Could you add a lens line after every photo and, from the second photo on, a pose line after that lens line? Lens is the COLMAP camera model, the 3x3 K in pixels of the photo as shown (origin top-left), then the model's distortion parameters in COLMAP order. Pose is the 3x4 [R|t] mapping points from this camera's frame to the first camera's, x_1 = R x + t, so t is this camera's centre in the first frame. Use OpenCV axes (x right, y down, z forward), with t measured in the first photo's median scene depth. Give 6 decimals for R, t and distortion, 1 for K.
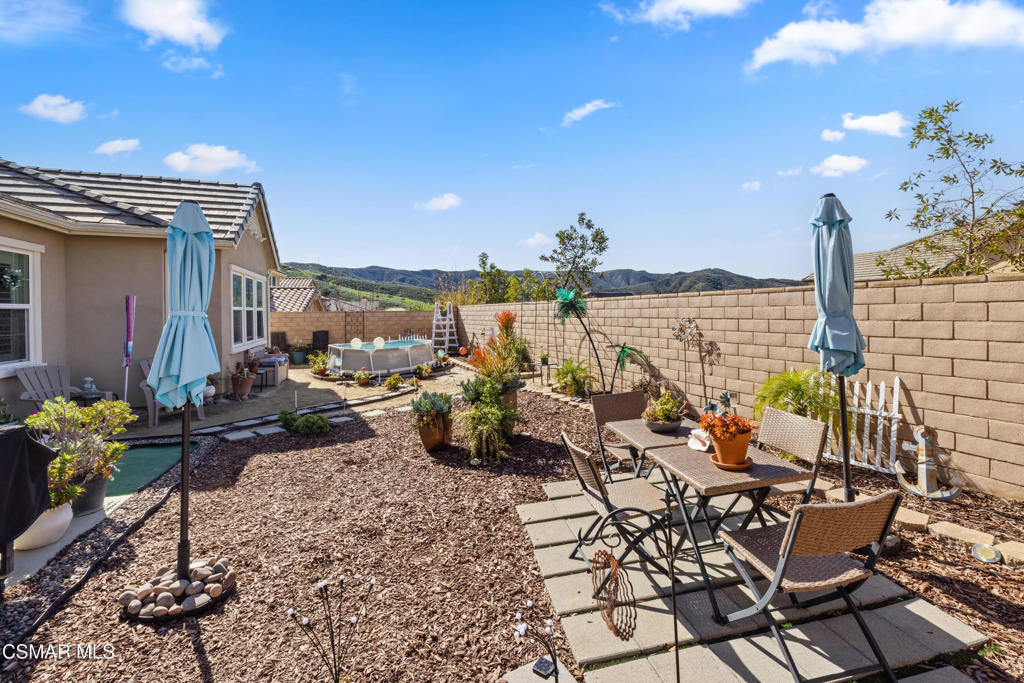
lens RADIAL K [[438.1, 0, 477.0], [0, 438.1, 318.3], [0, 0, 1]] dist [0.003644, 0.001400]
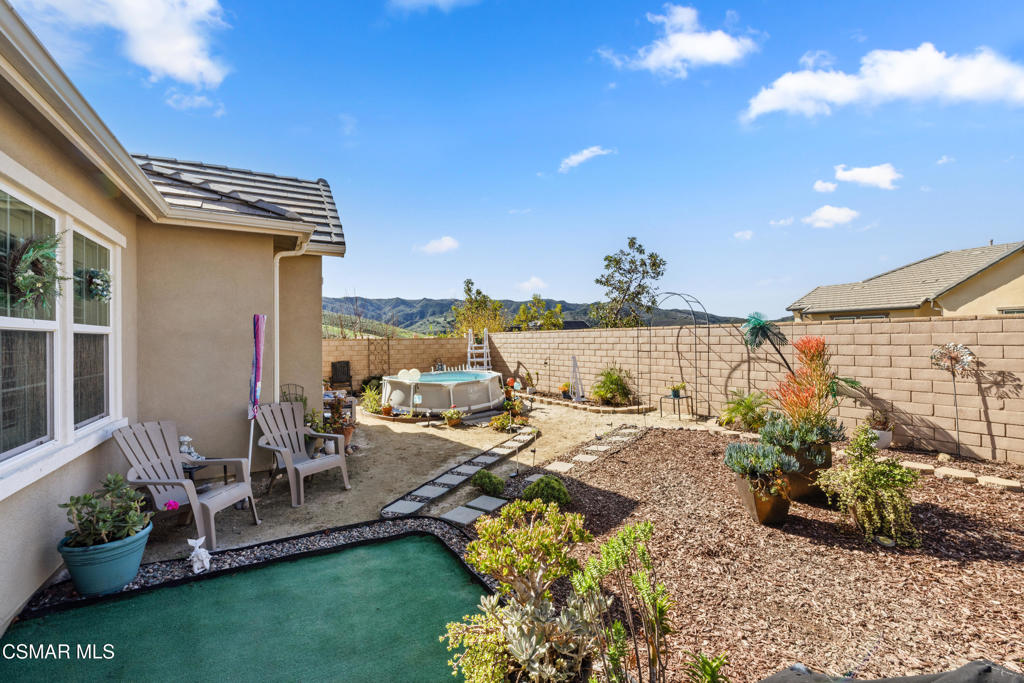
lens RADIAL K [[438.1, 0, 510.0], [0, 438.1, 338.2], [0, 0, 1]] dist [0.003644, 0.001400]
pose [[0.985362, -0.000730, 0.170475, -0.197182], [0.003833, 0.999833, -0.017871, -0.000528], [-0.170433, 0.018263, 0.985200, 0.098327]]
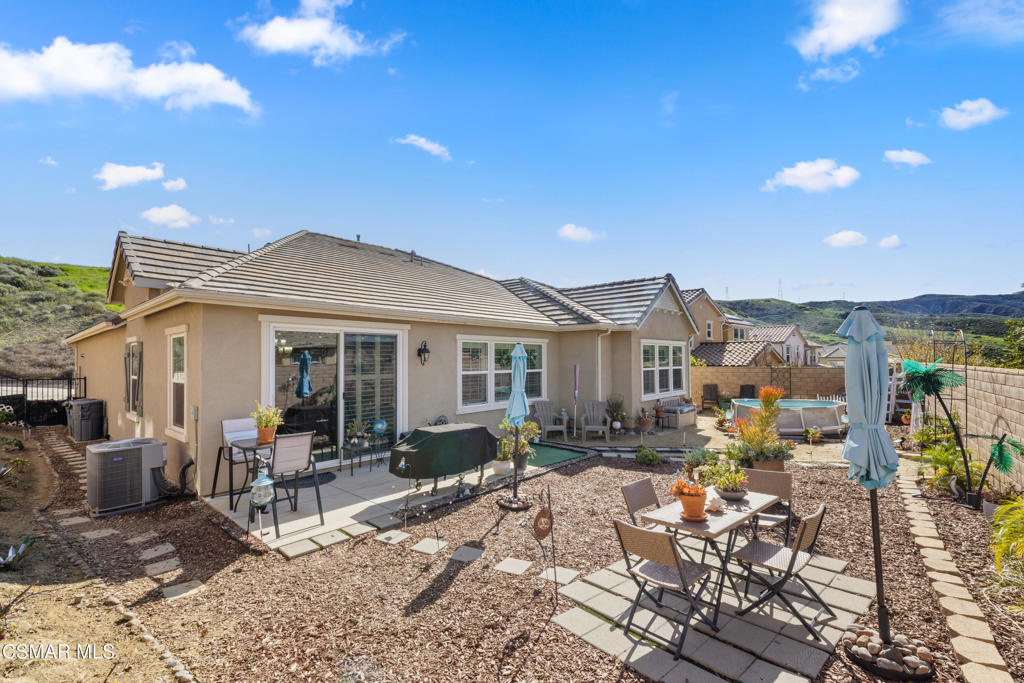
lens RADIAL K [[438.1, 0, 515.6], [0, 438.1, 344.7], [0, 0, 1]] dist [0.003644, 0.001400]
pose [[0.500613, -0.024542, -0.865323, 0.346376], [-0.000359, 0.999592, -0.028557, -0.045752], [0.865671, 0.014607, 0.500400, -0.057262]]
